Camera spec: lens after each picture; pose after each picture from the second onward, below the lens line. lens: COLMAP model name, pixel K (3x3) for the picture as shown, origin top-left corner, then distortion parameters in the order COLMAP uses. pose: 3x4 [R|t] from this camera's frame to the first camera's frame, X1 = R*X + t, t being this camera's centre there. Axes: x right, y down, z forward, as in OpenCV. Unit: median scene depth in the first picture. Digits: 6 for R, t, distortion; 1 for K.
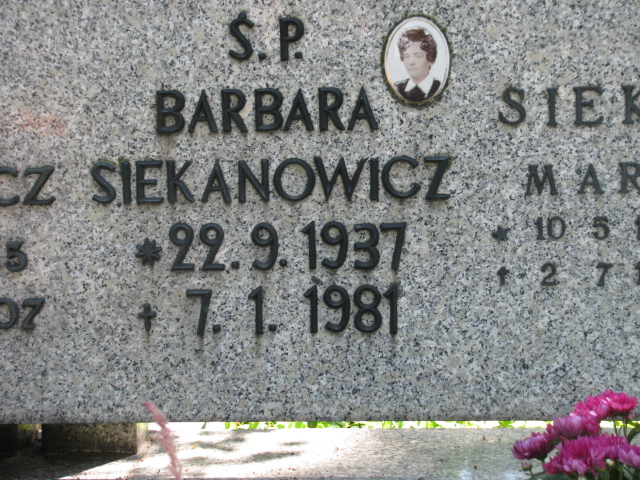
lens RADIAL K [[1685.2, 0, 319.5], [0, 1685.2, 241.5], [0, 0, 1]] dist [0.131059, 0.000000]
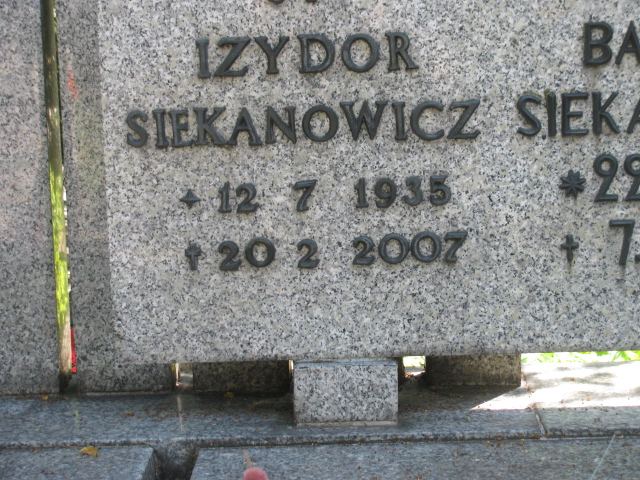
lens RADIAL K [[1685.2, 0, 320.2], [0, 1685.2, 240.1], [0, 0, 1]] dist [0.131059, 0.000000]
pose [[0.997343, -0.017616, 0.070692, -0.326886], [0.015547, 0.999438, 0.029703, 0.007703], [-0.071176, -0.028525, 0.997056, 0.001346]]
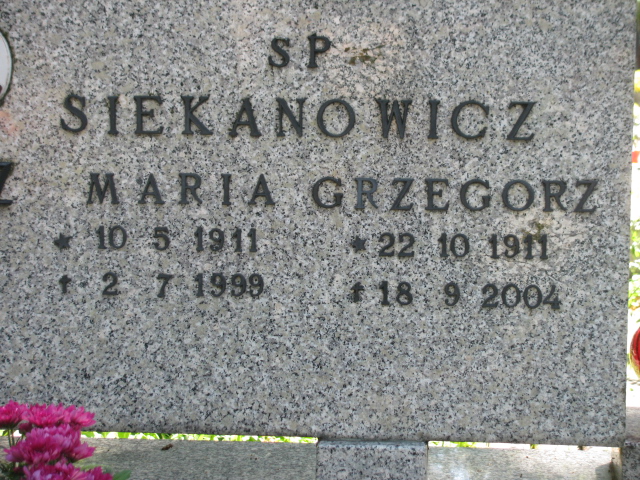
lens RADIAL K [[1685.2, 0, 320.1], [0, 1685.2, 239.0], [0, 0, 1]] dist [0.131059, 0.000000]
pose [[0.999120, 0.029314, -0.030013, 0.285549], [-0.029595, 0.999522, -0.008976, -0.001652], [0.029736, 0.009856, 0.999509, 0.012204]]
